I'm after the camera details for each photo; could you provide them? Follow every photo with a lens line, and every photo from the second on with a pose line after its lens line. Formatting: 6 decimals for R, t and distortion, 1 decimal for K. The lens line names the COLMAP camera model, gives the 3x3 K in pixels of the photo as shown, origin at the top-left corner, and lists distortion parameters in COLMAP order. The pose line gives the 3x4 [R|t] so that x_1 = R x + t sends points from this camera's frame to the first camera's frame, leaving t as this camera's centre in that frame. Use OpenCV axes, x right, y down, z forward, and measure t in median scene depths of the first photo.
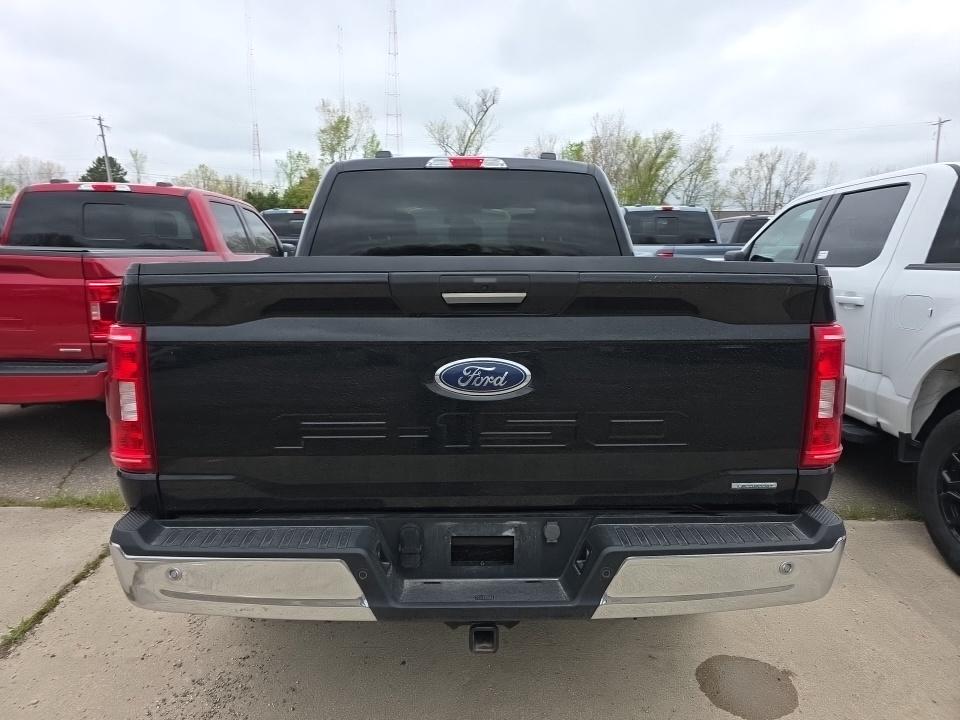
lens RADIAL K [[626.4, 0, 484.4], [0, 626.4, 356.0], [0, 0, 1]] dist [0.059366, -0.057933]
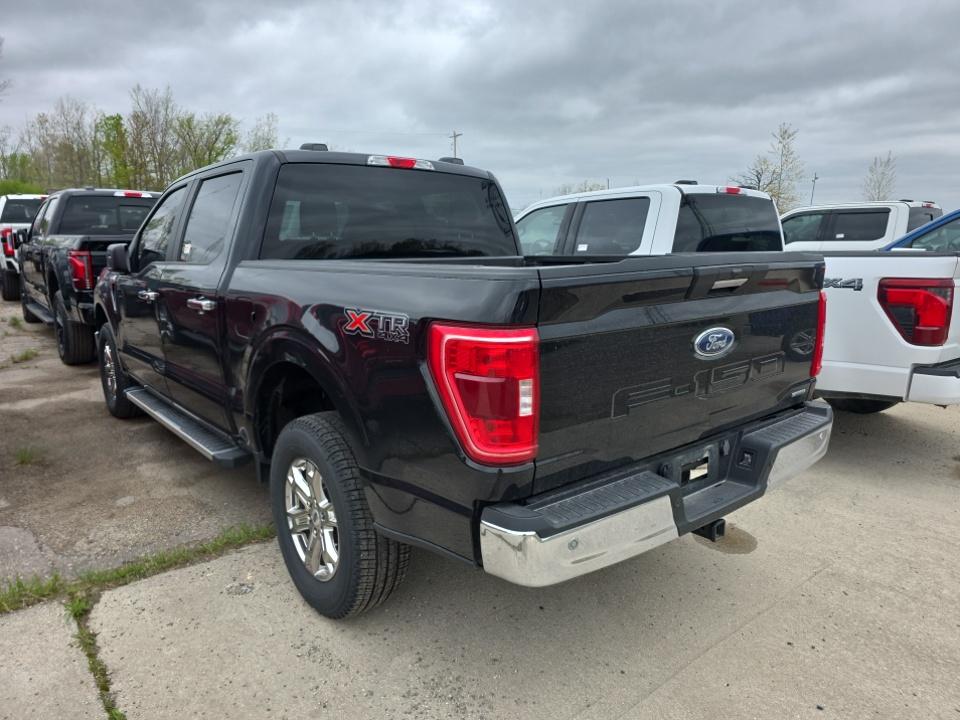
lens RADIAL K [[626.4, 0, 484.4], [0, 626.4, 356.0], [0, 0, 1]] dist [0.059366, -0.057933]
pose [[0.791800, -0.114250, 0.600000, -0.582594], [0.104827, 0.993193, 0.050783, -0.027767], [-0.601718, 0.022686, 0.798386, 0.092715]]
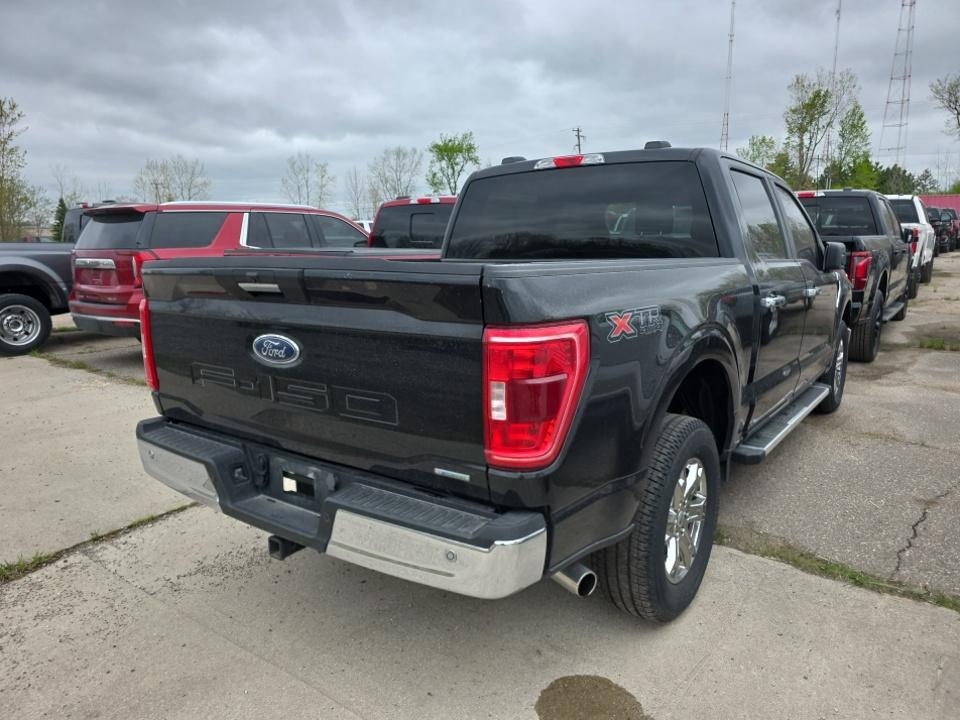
lens RADIAL K [[645.9, 0, 508.8], [0, 645.9, 373.3], [0, 0, 1]] dist [0.069796, -0.076500]
pose [[0.796024, 0.102727, -0.596484, 0.564401], [-0.084858, 0.994700, 0.058063, -0.017186], [0.599287, 0.004397, 0.800522, 0.095706]]
